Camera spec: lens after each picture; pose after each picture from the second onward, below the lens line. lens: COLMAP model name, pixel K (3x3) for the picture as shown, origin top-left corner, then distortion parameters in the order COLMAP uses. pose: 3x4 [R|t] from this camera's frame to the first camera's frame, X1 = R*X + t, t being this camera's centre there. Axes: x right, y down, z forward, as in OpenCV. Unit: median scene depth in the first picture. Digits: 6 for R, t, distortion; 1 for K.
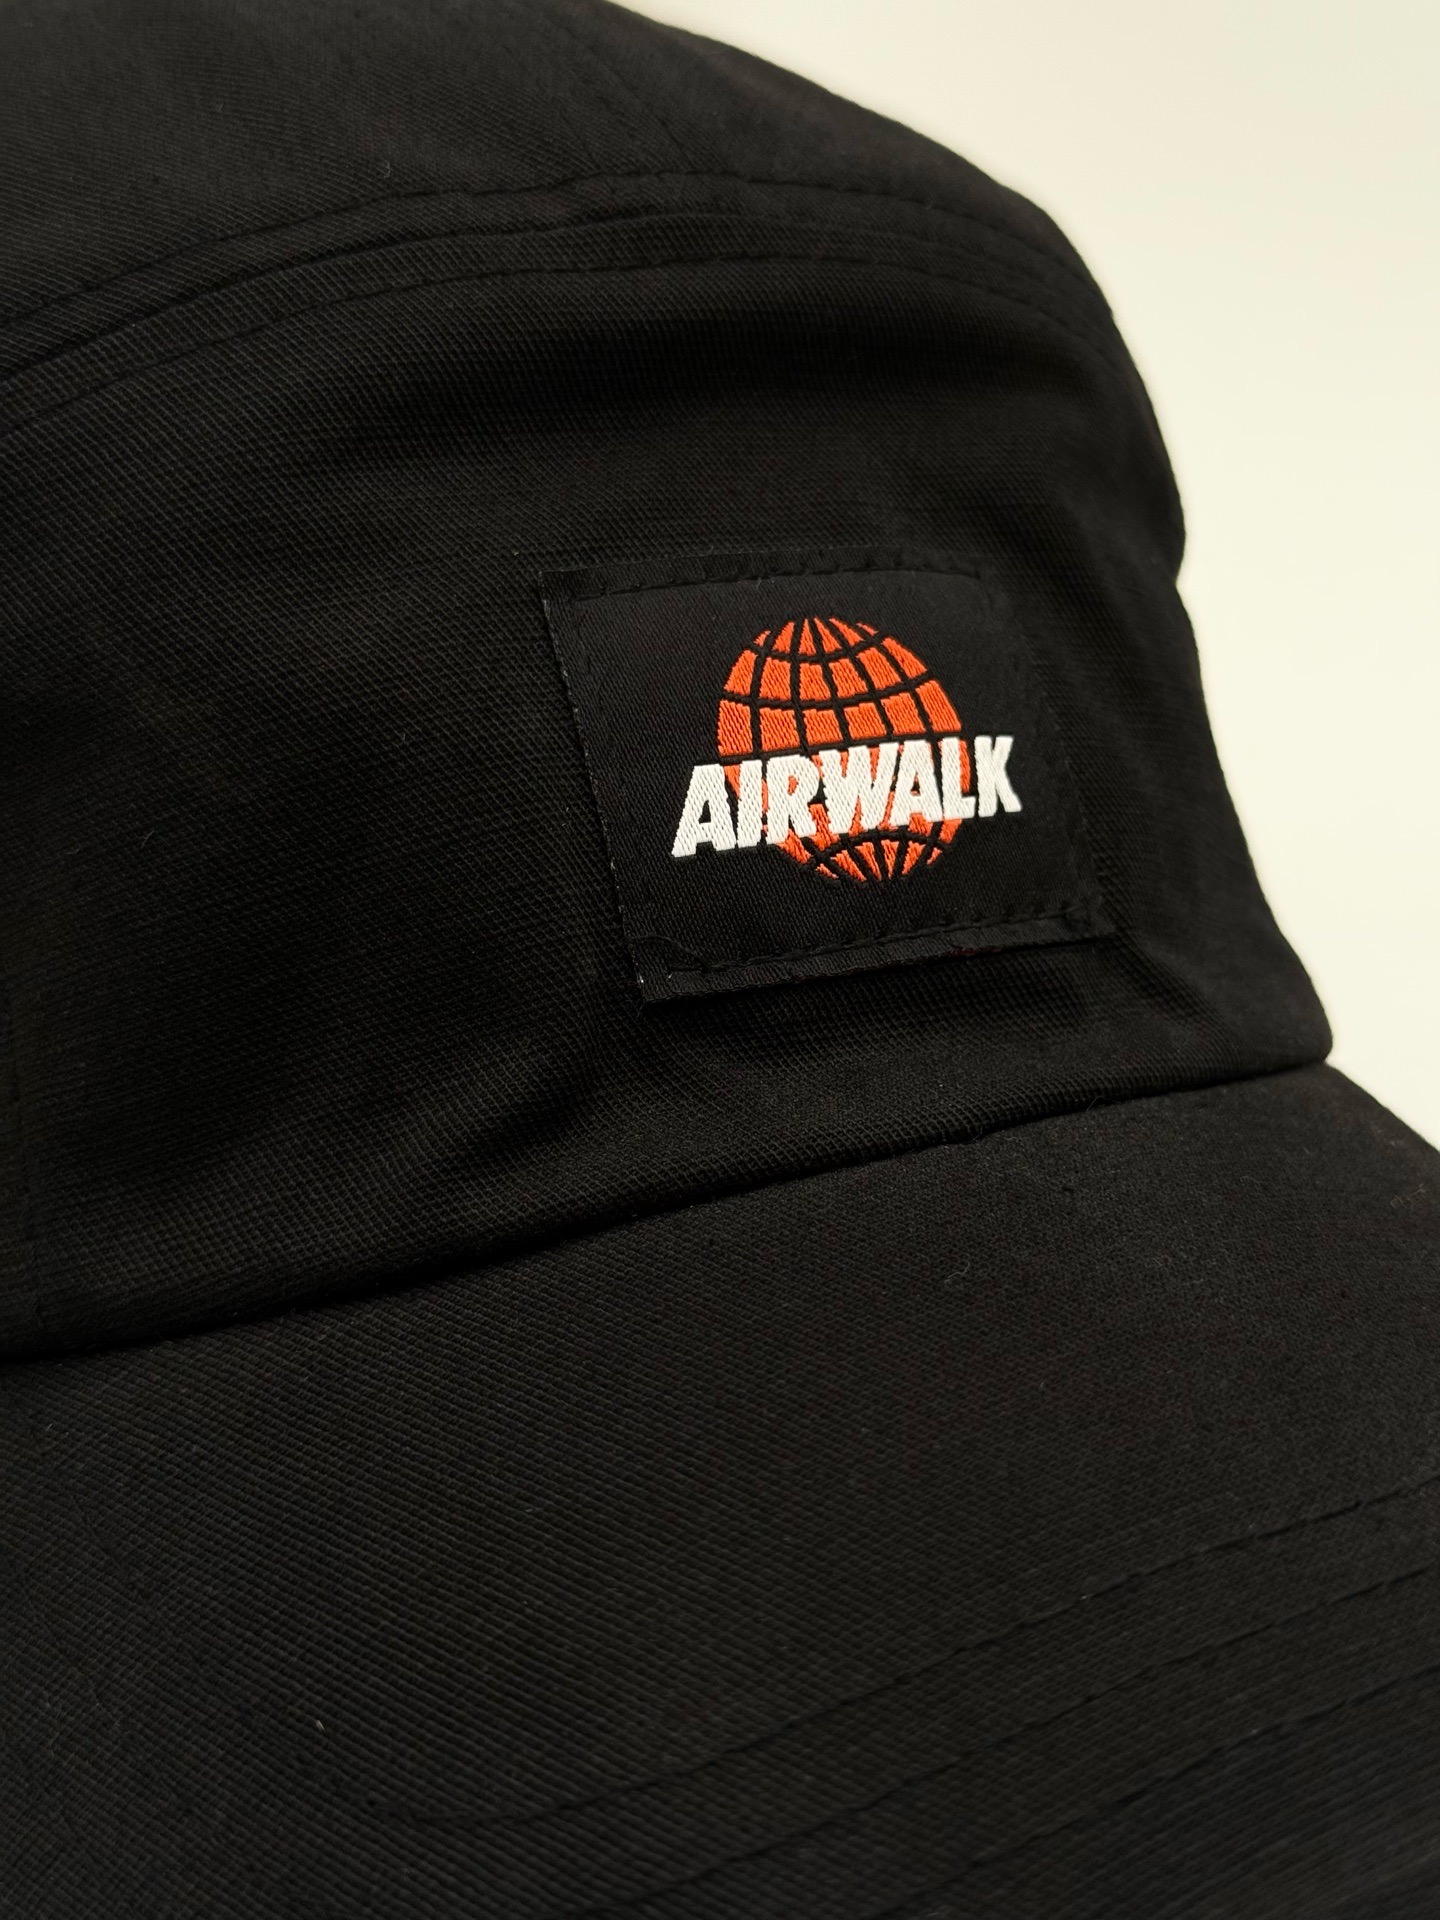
lens RADIAL K [[2690.5, 0, 722.5], [0, 2690.5, 959.0], [0, 0, 1]] dist [0.127003, 0.000000]
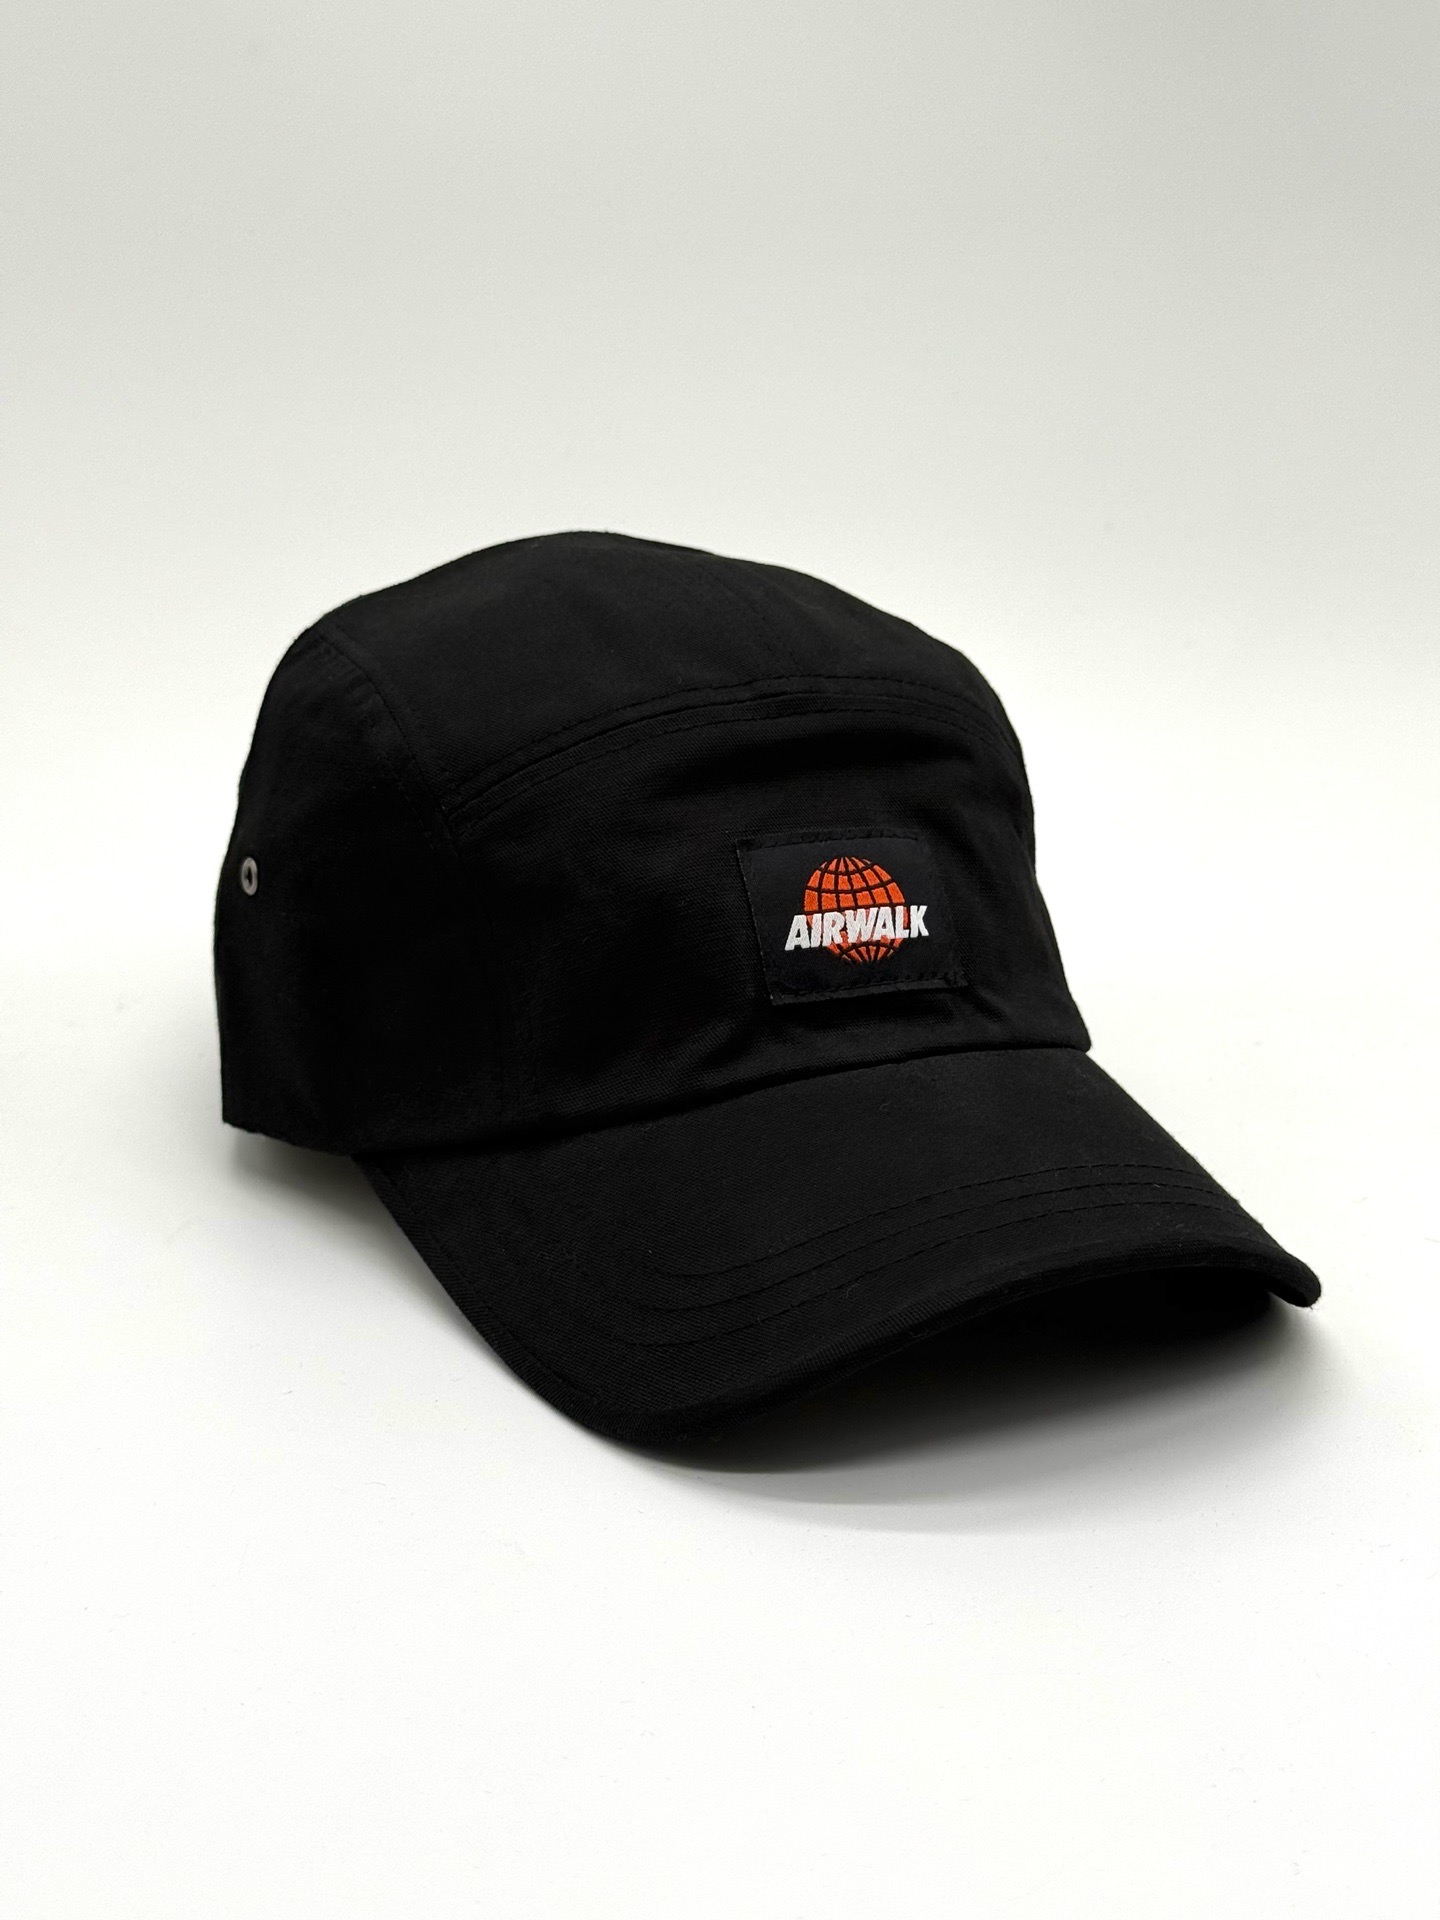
lens RADIAL K [[2690.5, 0, 722.3], [0, 2690.5, 958.8], [0, 0, 1]] dist [0.127003, 0.000000]
pose [[0.997033, 0.016288, -0.075231, 0.110636], [-0.020631, 0.998144, -0.057304, 0.113670], [0.074158, 0.058687, 0.995518, -1.499078]]
